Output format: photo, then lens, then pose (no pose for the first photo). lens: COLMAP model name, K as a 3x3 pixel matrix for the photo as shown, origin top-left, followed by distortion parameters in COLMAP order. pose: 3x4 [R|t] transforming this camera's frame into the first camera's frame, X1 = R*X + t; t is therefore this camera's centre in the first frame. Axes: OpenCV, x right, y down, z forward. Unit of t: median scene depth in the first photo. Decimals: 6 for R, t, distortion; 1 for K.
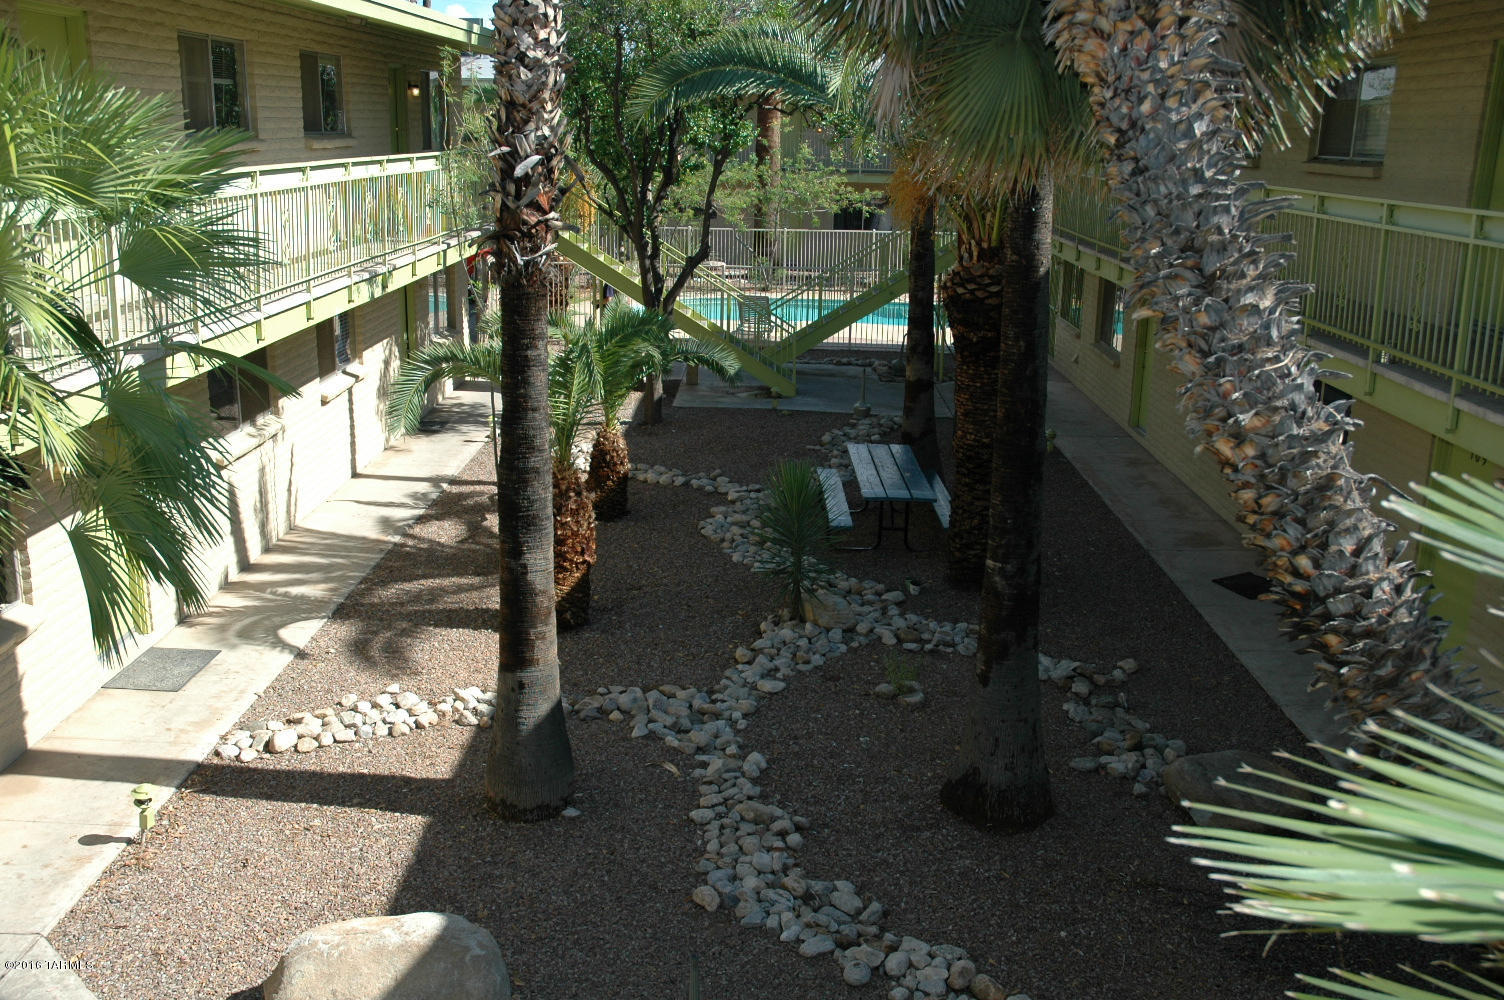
lens RADIAL K [[1478.1, 0, 752.0], [0, 1478.1, 500.0], [0, 0, 1]] dist [-0.106650, 0.286250]
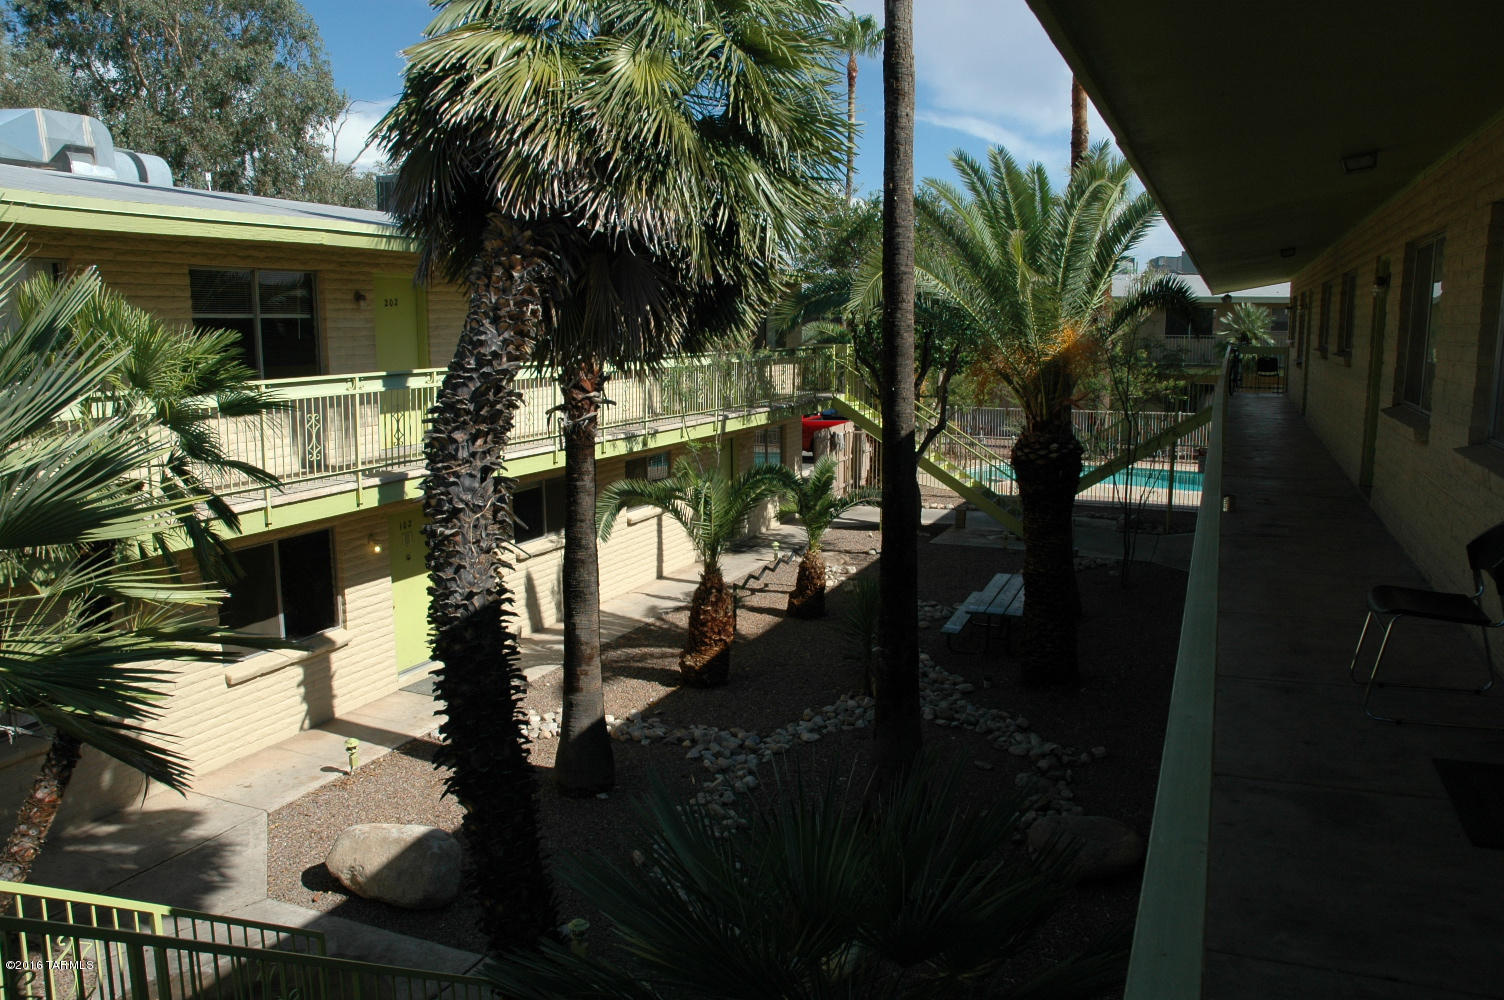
lens RADIAL K [[1194.3, 0, 752.0], [0, 1194.3, 500.0], [0, 0, 1]] dist [-0.128745, 0.013710]
pose [[0.928105, 0.031993, -0.370942, 0.332467], [-0.071450, 0.993088, -0.093119, 0.013625], [0.365399, 0.112928, 0.923976, -0.051270]]
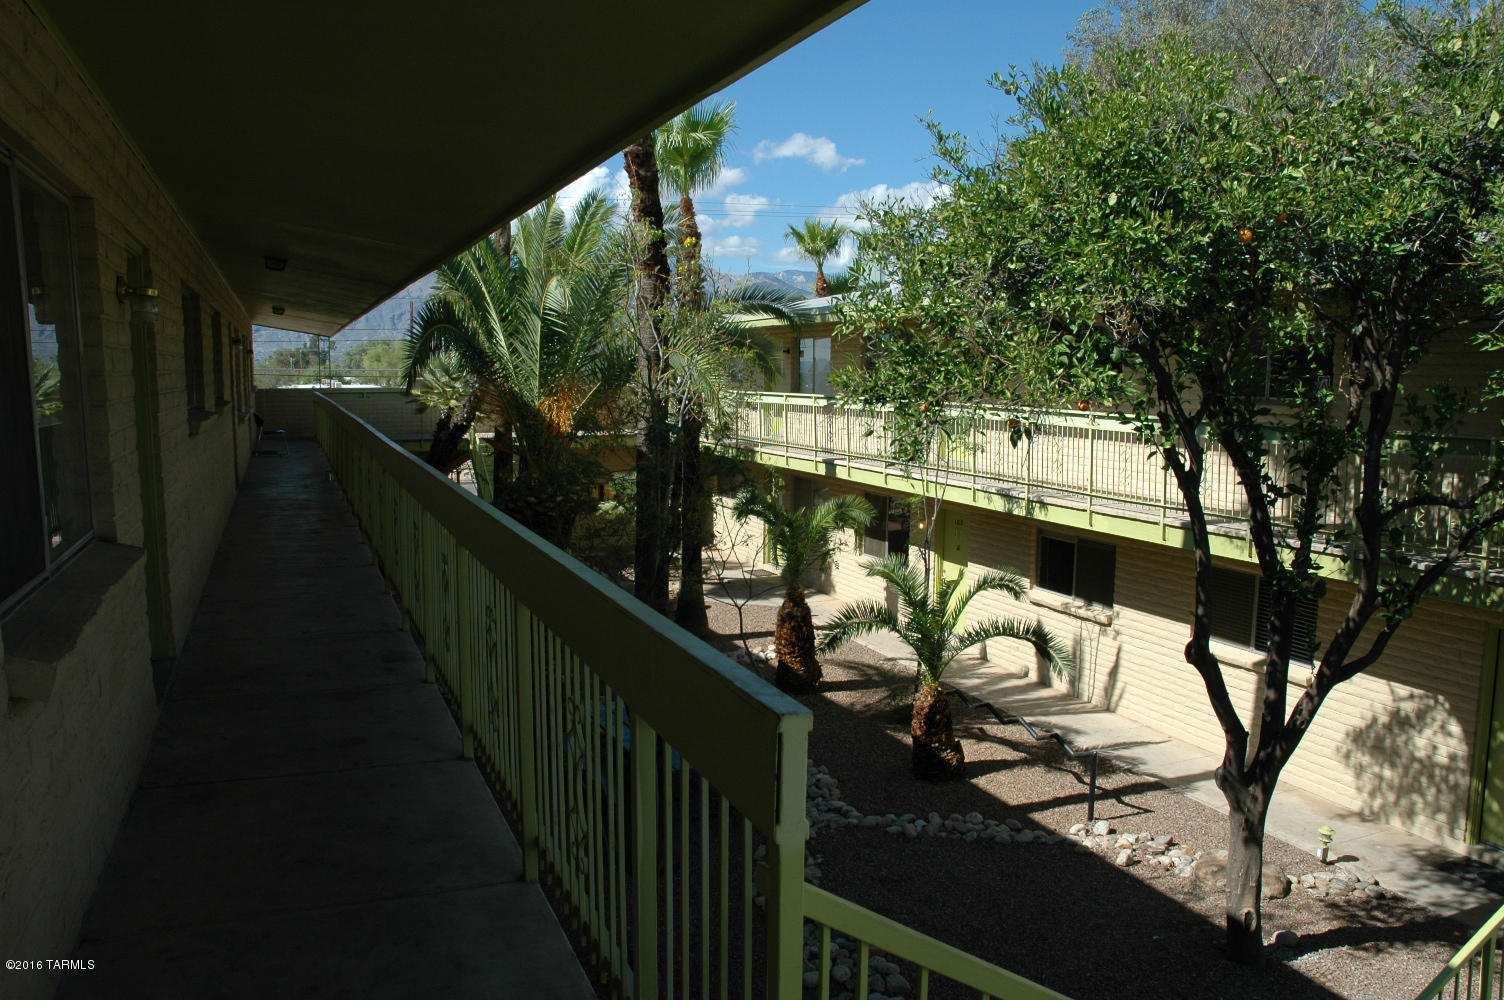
lens RADIAL K [[1194.3, 0, 752.0], [0, 1194.3, 500.0], [0, 0, 1]] dist [-0.128745, 0.013710]
pose [[-0.914826, 0.023055, -0.403190, 0.422716], [-0.121895, 0.936042, 0.330100, -0.527750], [0.385014, 0.351131, -0.853505, 2.039997]]
